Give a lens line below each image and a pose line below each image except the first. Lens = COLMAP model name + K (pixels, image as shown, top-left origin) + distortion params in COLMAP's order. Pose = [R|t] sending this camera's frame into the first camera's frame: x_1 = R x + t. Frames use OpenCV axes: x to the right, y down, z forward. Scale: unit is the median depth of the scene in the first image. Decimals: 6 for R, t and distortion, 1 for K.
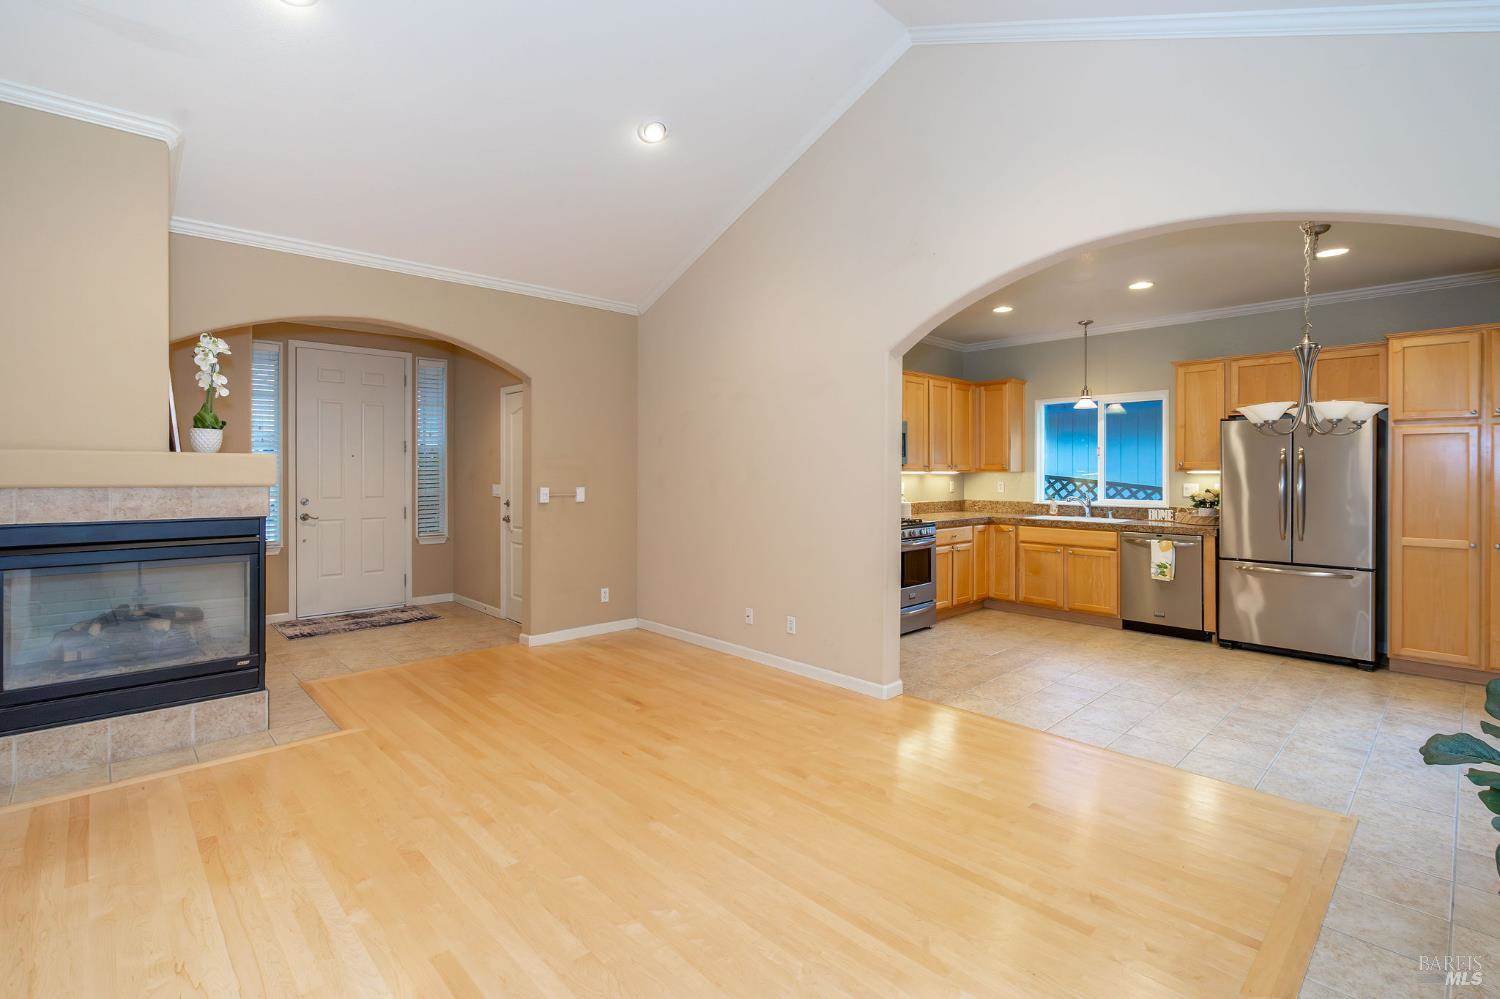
lens RADIAL K [[698.4, 0, 747.7], [0, 698.4, 483.6], [0, 0, 1]] dist [-0.009379, 0.003052]
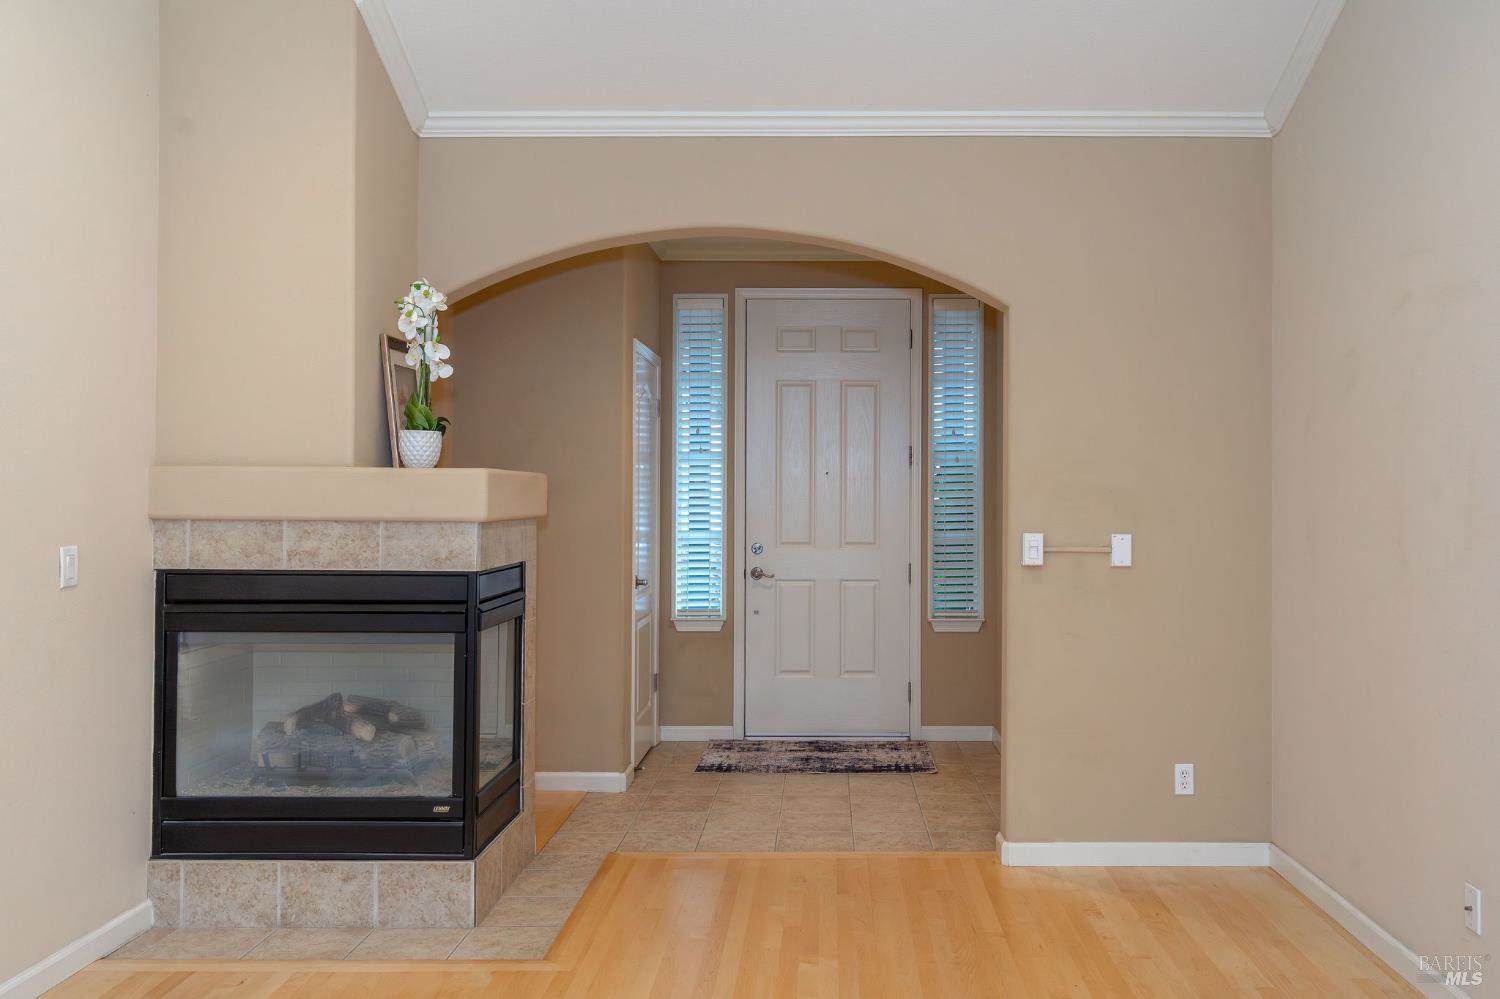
lens RADIAL K [[1241.5, 0, 765.0], [0, 1241.5, 494.9], [0, 0, 1]] dist [0.000749, 0.008430]
pose [[0.723839, -0.001362, -0.689967, 0.235890], [-0.014281, 0.999754, -0.016956, -0.005153], [0.689821, 0.022127, 0.723642, 0.393697]]
